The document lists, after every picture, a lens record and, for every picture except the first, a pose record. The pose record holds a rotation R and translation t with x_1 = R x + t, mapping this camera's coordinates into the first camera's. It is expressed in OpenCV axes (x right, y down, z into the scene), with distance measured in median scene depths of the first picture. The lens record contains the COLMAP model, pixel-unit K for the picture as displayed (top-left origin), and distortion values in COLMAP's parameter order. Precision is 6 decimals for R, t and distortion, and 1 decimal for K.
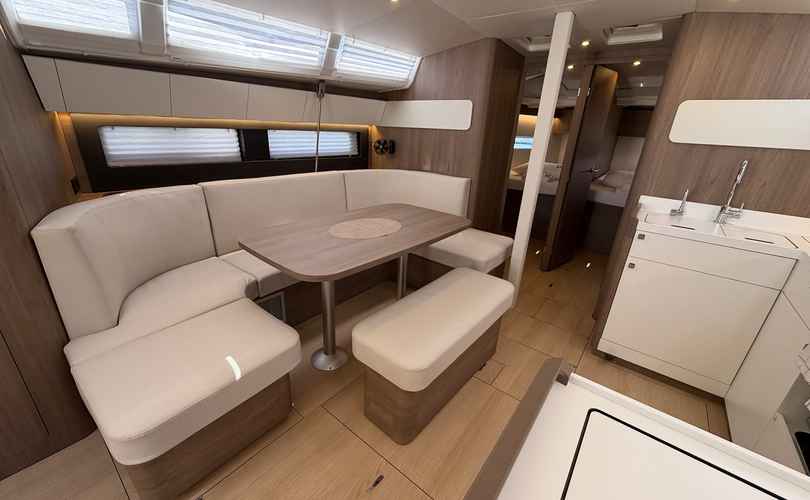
lens RADIAL K [[324.1, 0, 404.1], [0, 324.1, 249.1], [0, 0, 1]] dist [0.000334, -0.000083]
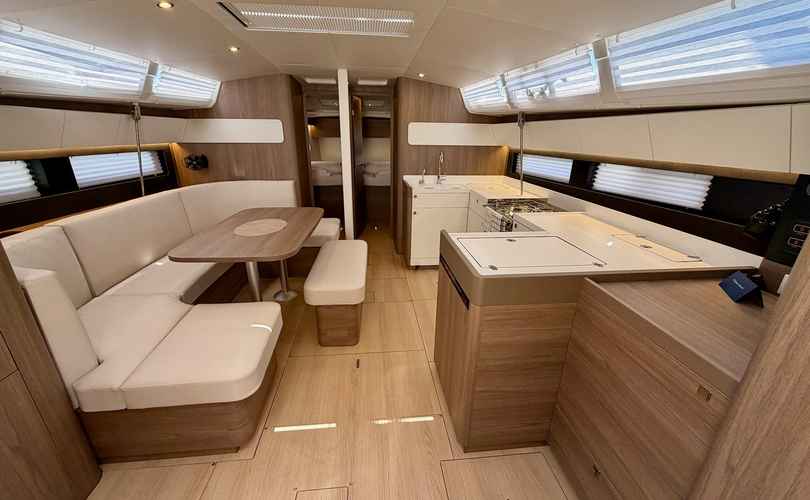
lens RADIAL K [[324.1, 0, 404.1], [0, 324.1, 249.1], [0, 0, 1]] dist [0.000334, -0.000083]
pose [[0.712917, -0.272758, 0.646028, -0.445890], [0.269285, 0.957106, 0.106931, 0.024996], [-0.647484, 0.097733, 0.755787, -0.251451]]
